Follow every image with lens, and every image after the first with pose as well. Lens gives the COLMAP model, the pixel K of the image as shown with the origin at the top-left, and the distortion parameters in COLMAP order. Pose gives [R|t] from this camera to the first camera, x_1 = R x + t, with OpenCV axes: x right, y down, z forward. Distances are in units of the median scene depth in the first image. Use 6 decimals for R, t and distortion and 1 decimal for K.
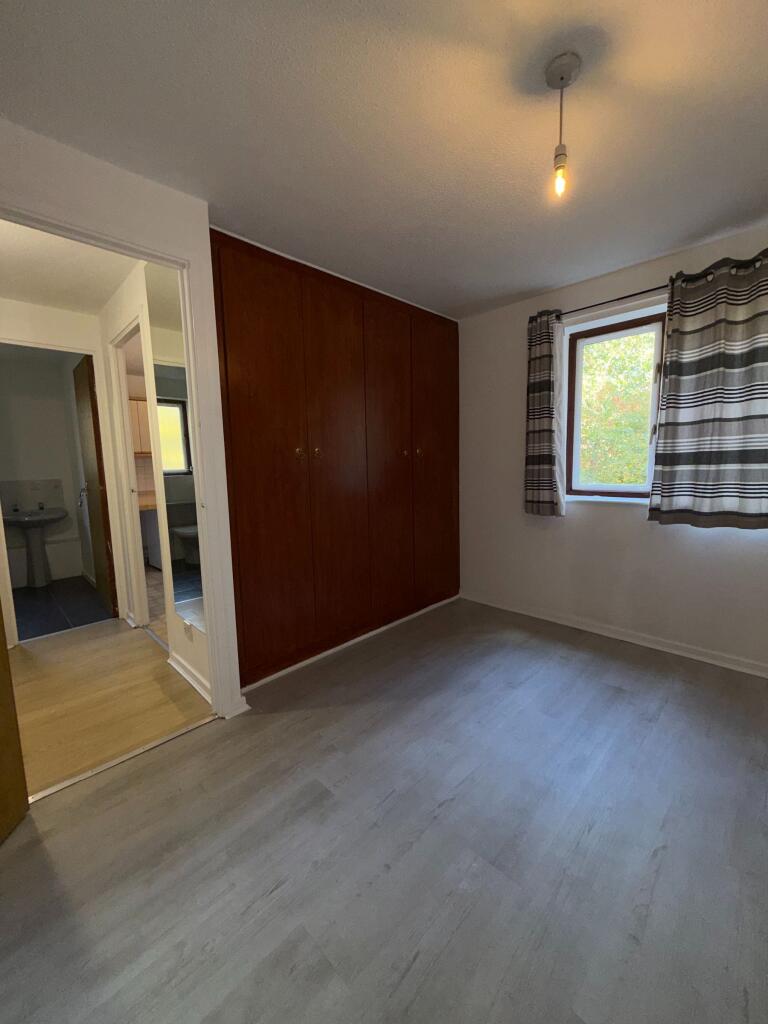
lens RADIAL K [[406.8, 0, 383.4], [0, 406.8, 507.4], [0, 0, 1]] dist [-0.001578, 0.000071]
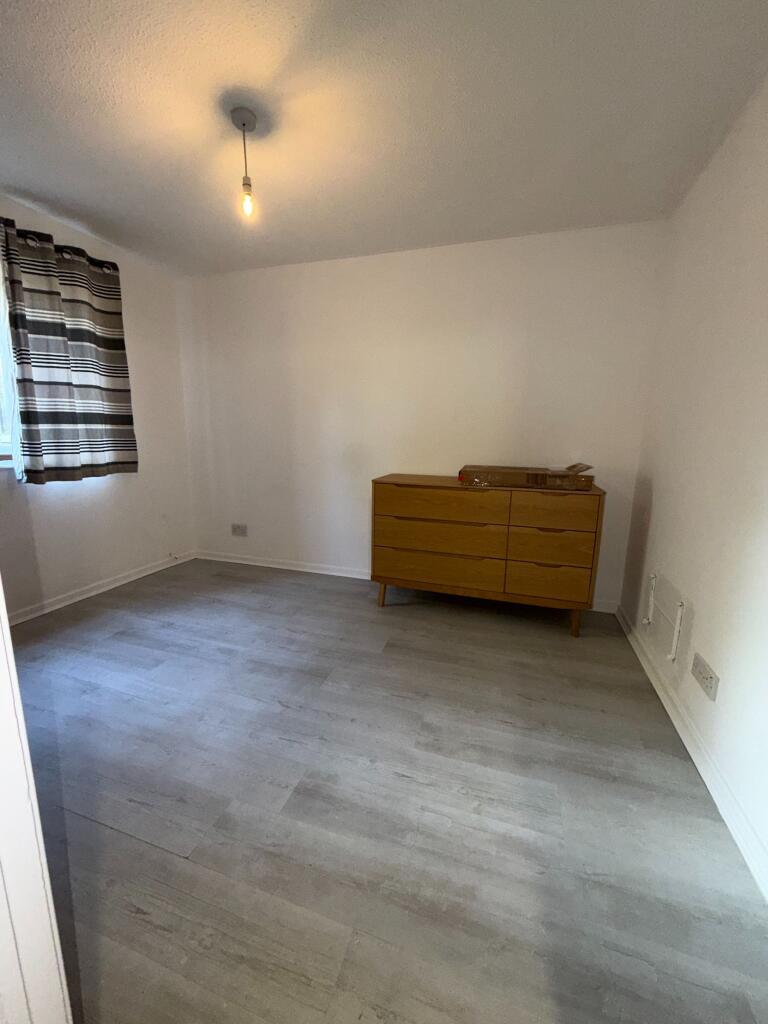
lens RADIAL K [[406.8, 0, 383.4], [0, 406.8, 507.4], [0, 0, 1]] dist [-0.001578, 0.000071]
pose [[-0.453825, -0.145895, 0.879066, -0.689785], [0.097130, 0.972529, 0.211551, -0.038906], [-0.885781, 0.181391, -0.427187, 0.847331]]
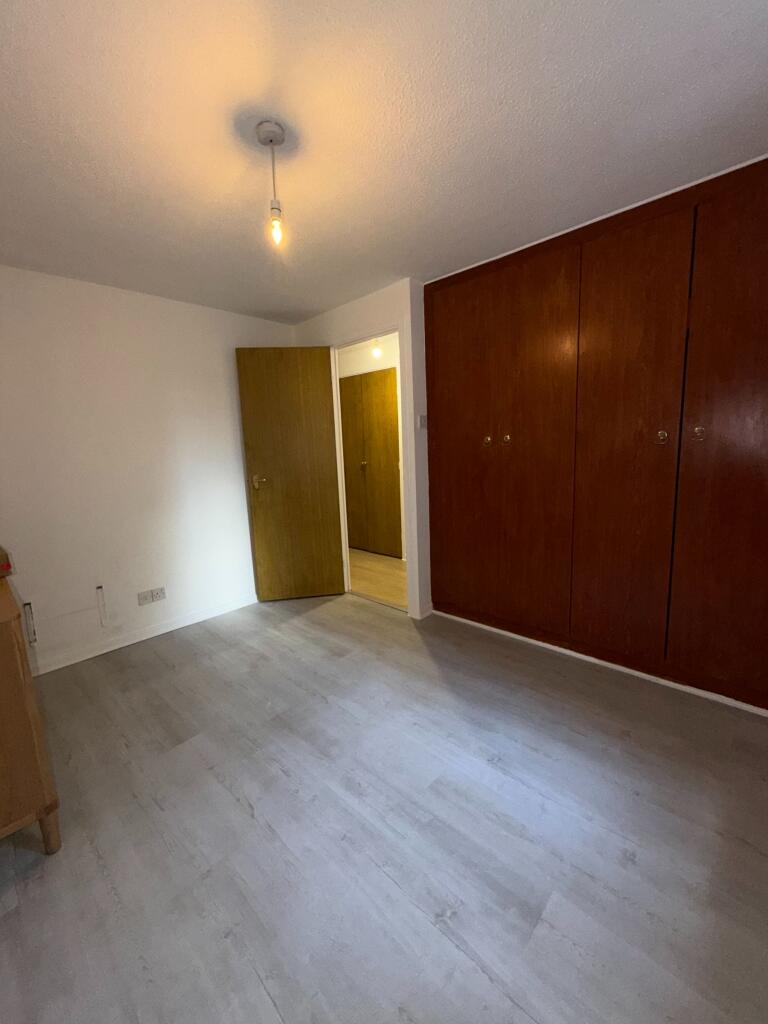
lens RADIAL K [[406.8, 0, 383.4], [0, 406.8, 507.4], [0, 0, 1]] dist [-0.001578, 0.000071]
pose [[0.028435, 0.176143, -0.983954, 1.079873], [-0.072201, 0.982143, 0.173732, -0.154488], [0.996985, 0.066102, 0.040645, 0.815078]]
